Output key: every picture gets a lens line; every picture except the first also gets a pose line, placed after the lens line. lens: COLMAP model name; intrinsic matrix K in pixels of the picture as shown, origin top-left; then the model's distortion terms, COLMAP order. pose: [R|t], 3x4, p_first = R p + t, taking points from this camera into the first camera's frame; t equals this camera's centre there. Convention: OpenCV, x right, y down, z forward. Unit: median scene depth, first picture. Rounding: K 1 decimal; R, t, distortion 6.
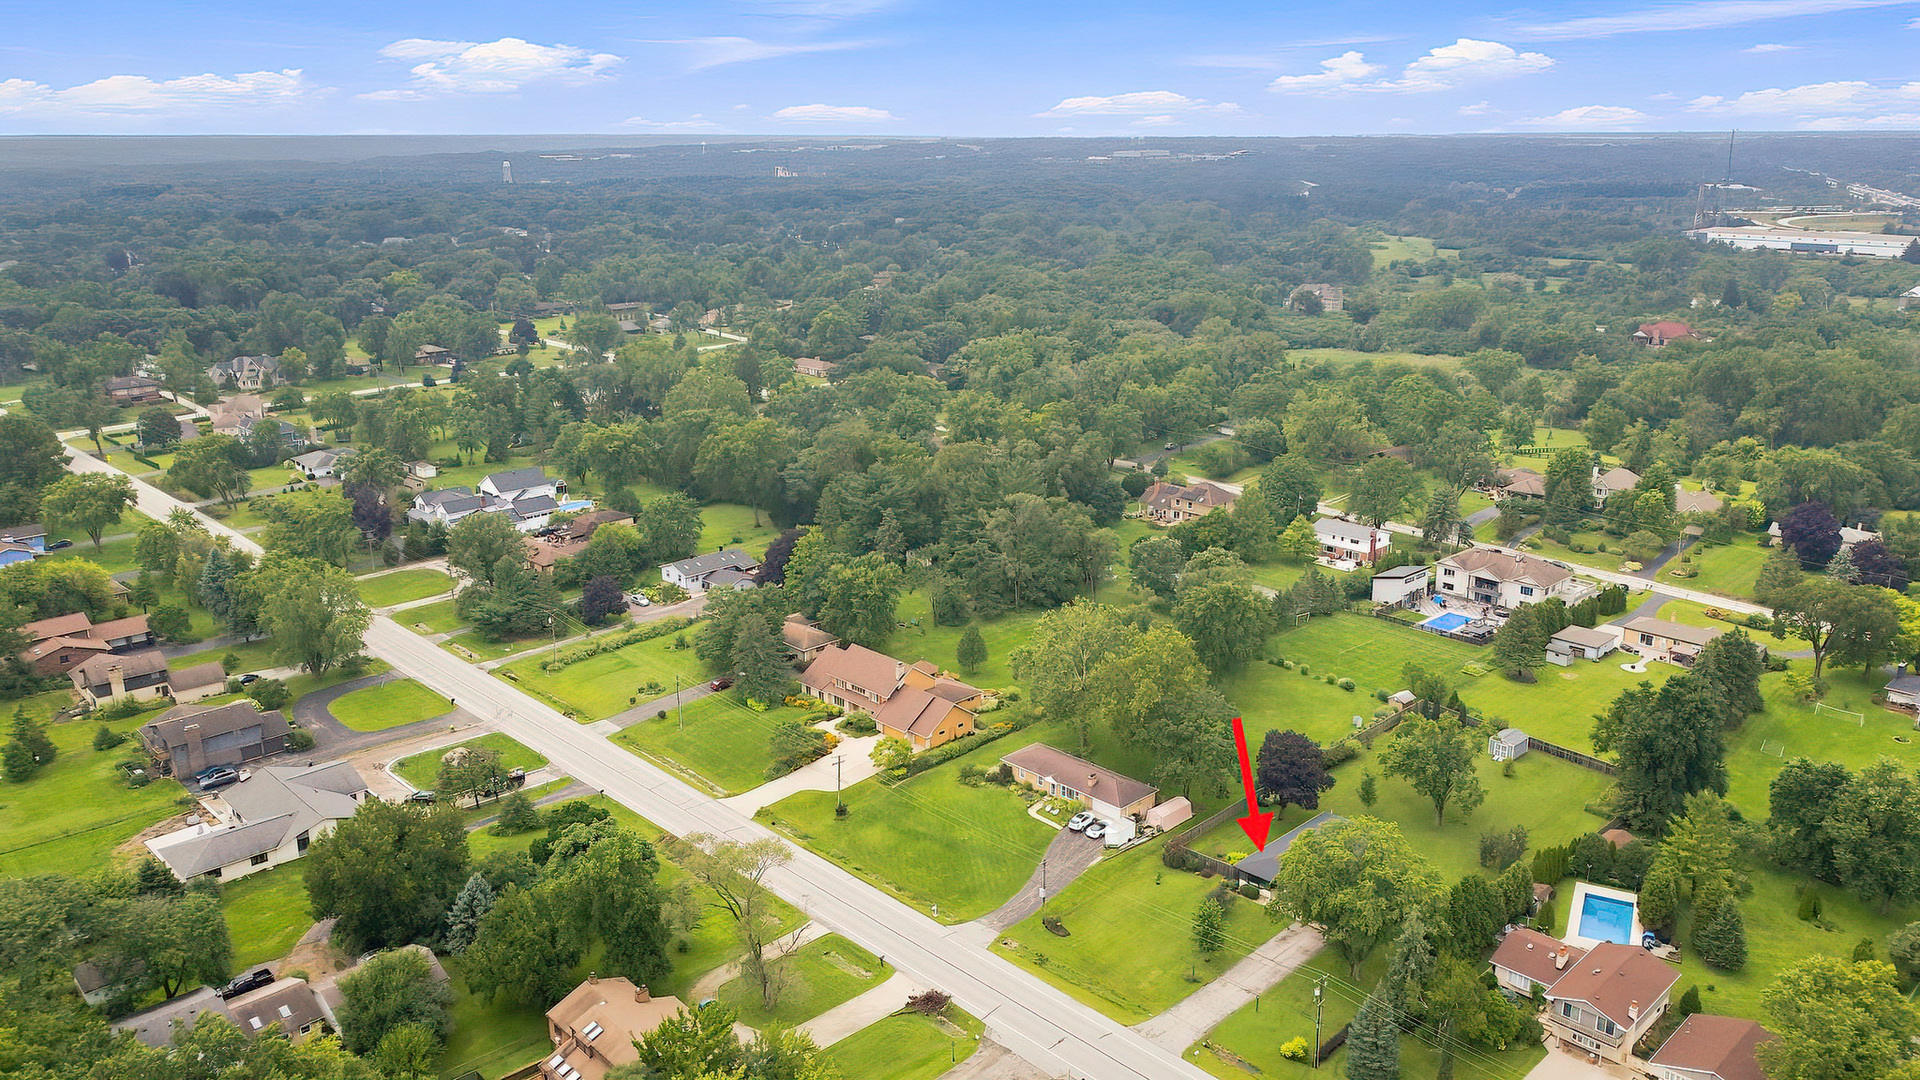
lens RADIAL K [[1442.6, 0, 960.0], [0, 1442.6, 540.0], [0, 0, 1]] dist [0.005824, -0.011933]
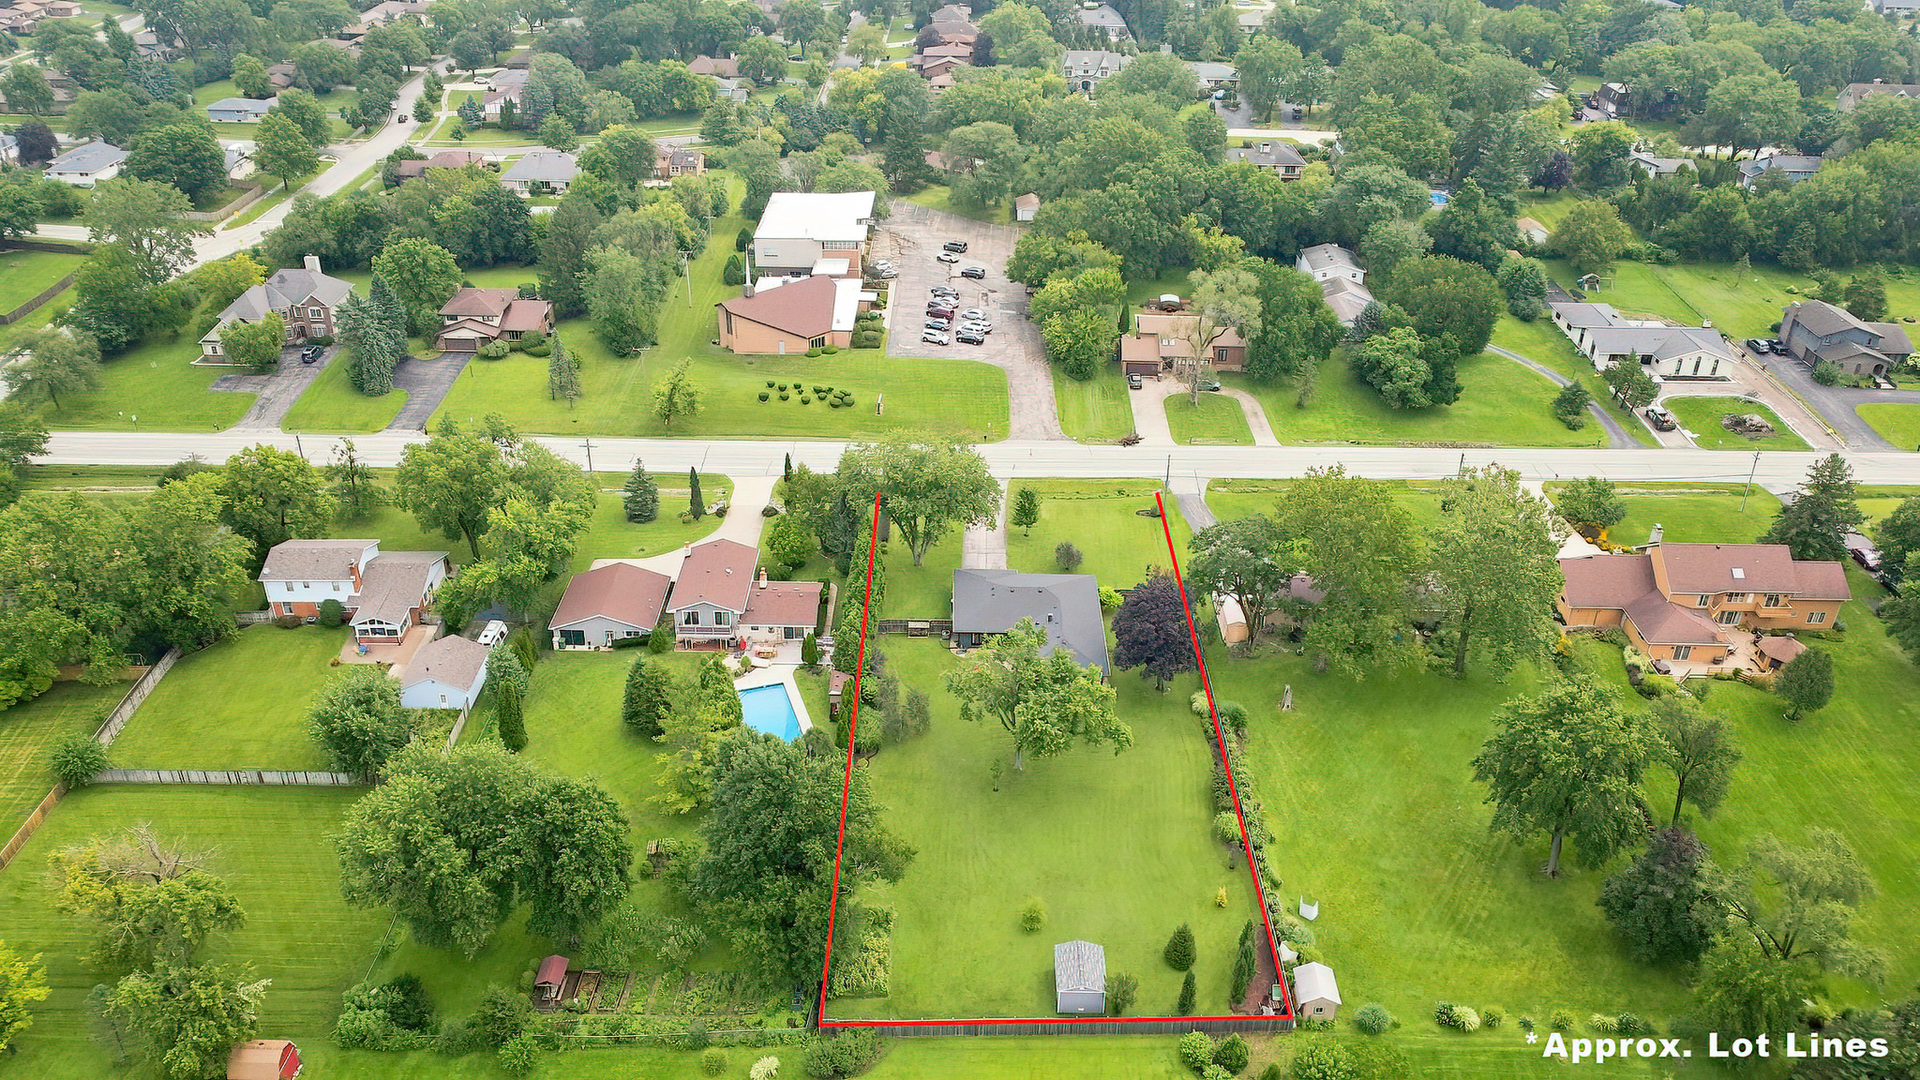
lens RADIAL K [[1442.6, 0, 960.0], [0, 1442.6, 540.0], [0, 0, 1]] dist [0.005824, -0.011933]
pose [[-0.706472, 0.346408, -0.617170, 0.636430], [-0.196353, 0.741862, 0.641160, -0.295550], [0.679958, 0.574144, -0.456087, 1.040225]]
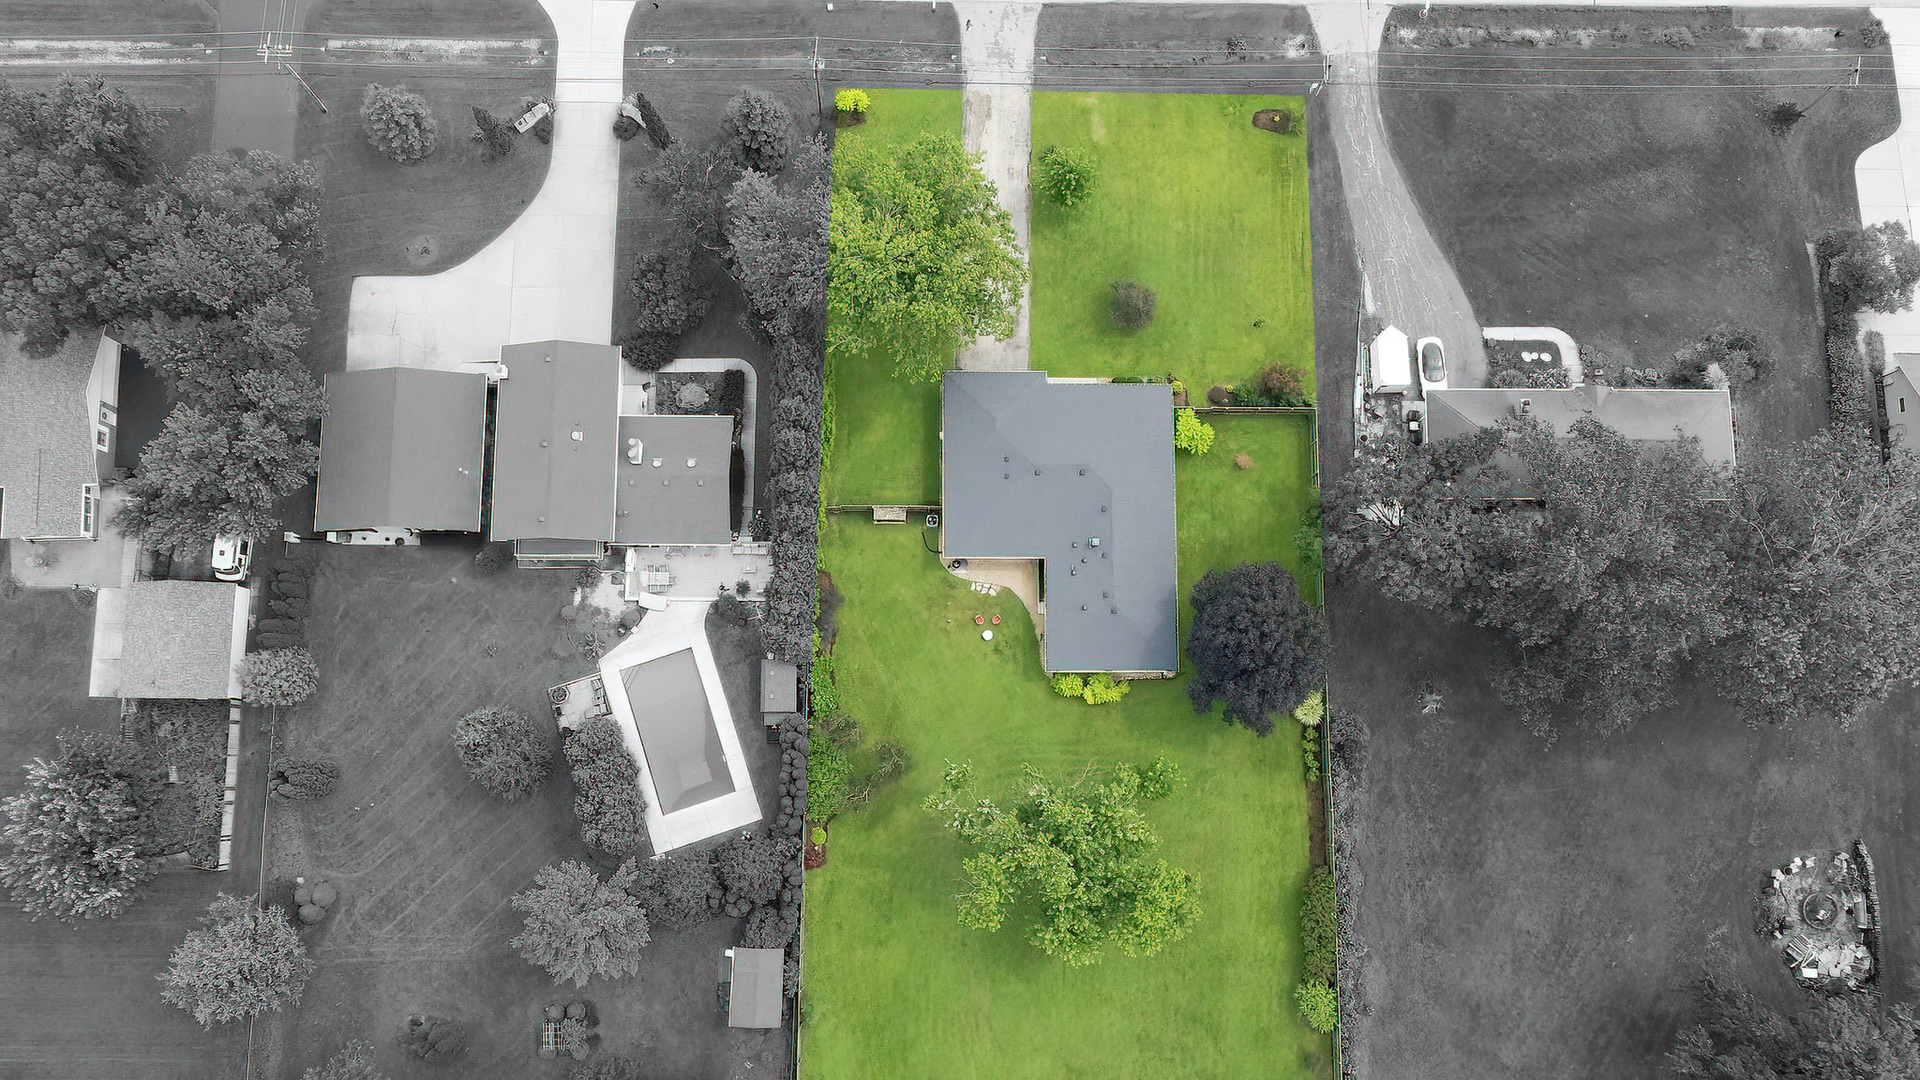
lens RADIAL K [[1442.6, 0, 960.0], [0, 1442.6, 540.0], [0, 0, 1]] dist [0.005824, -0.011933]
pose [[-0.703742, 0.700686, -0.117414, 0.277620], [-0.203223, -0.040175, 0.978308, -0.258128], [0.680770, 0.712338, 0.170668, 0.676420]]
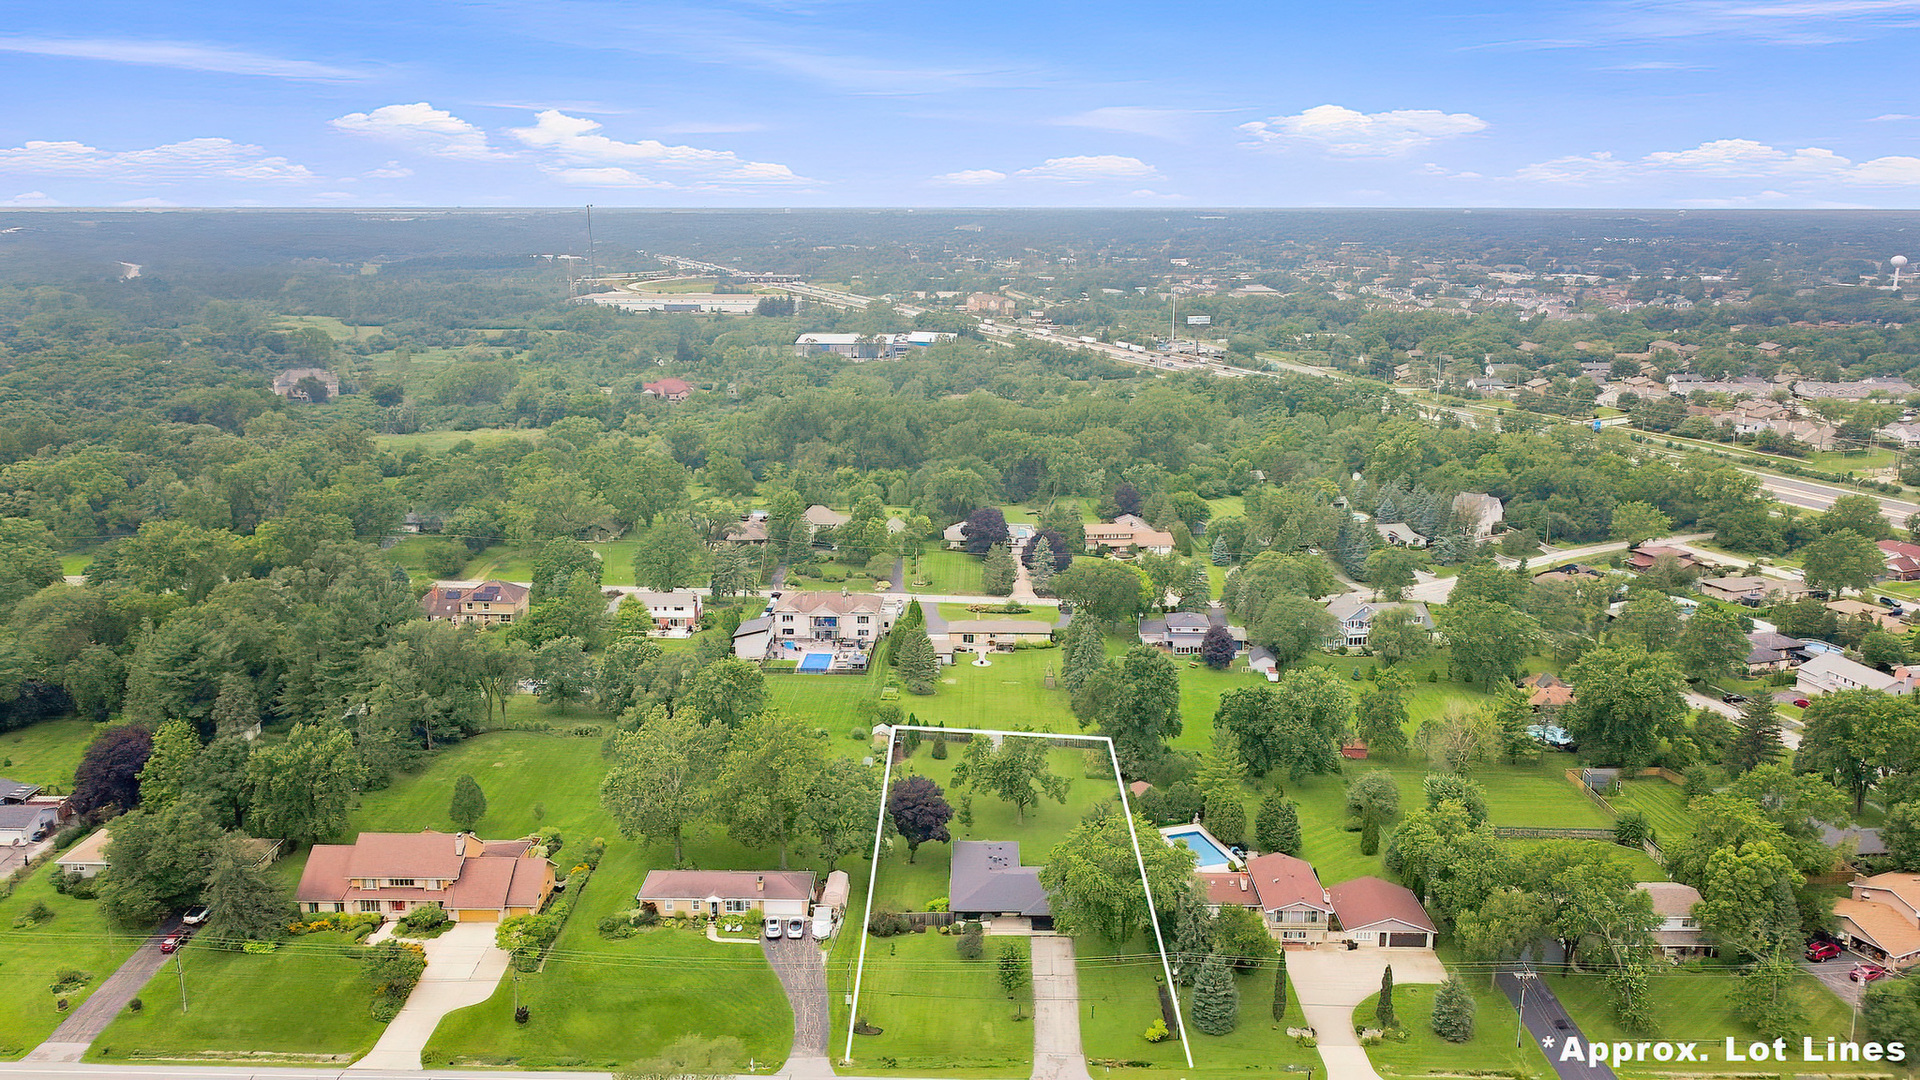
lens RADIAL K [[1442.6, 0, 960.0], [0, 1442.6, 540.0], [0, 0, 1]] dist [0.005824, -0.011933]
pose [[0.709820, -0.154754, 0.687173, -0.366582], [0.188075, 0.981788, 0.026830, -0.048532], [-0.678810, 0.110196, 0.725998, 0.160979]]
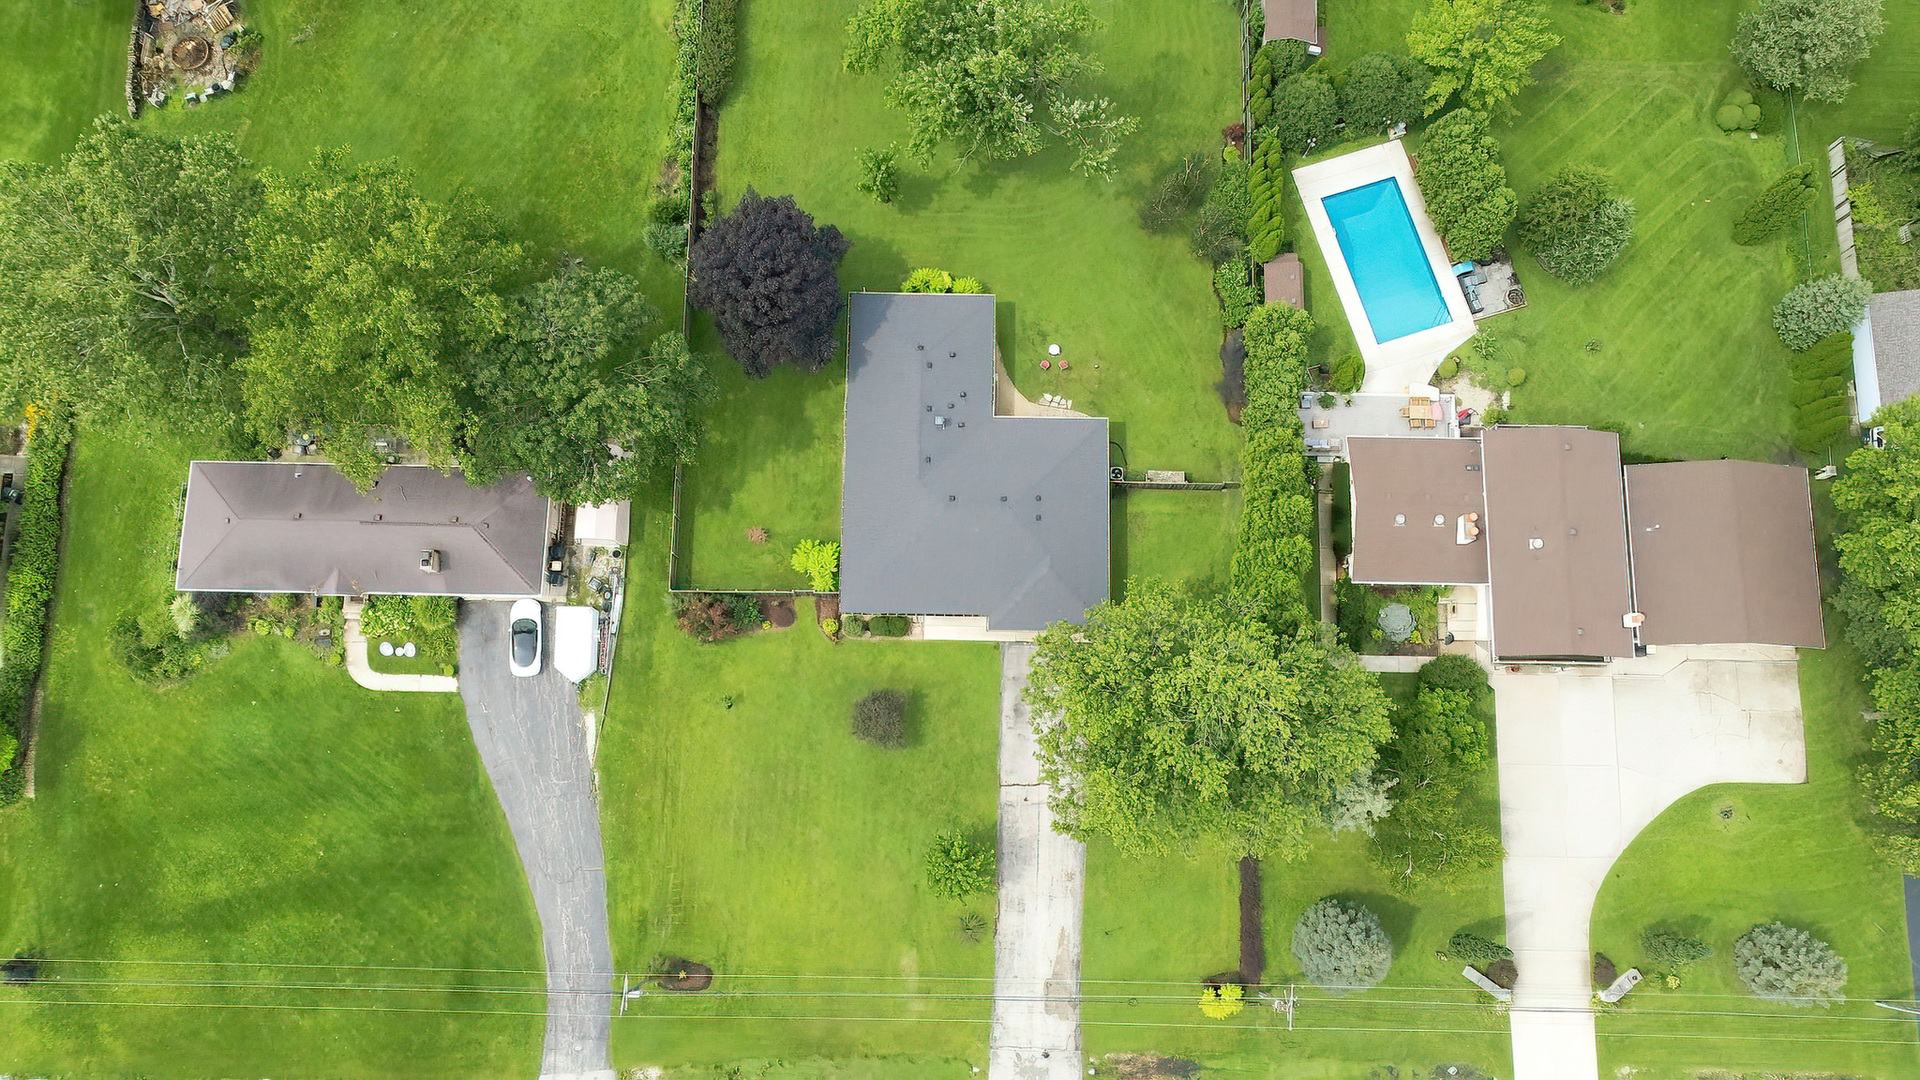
lens RADIAL K [[1442.6, 0, 960.0], [0, 1442.6, 540.0], [0, 0, 1]] dist [0.005824, -0.011933]
pose [[0.714818, -0.683326, 0.148664, 0.123040], [0.172130, 0.377972, 0.909675, -0.177499], [-0.677795, -0.624663, 0.387802, 0.606309]]
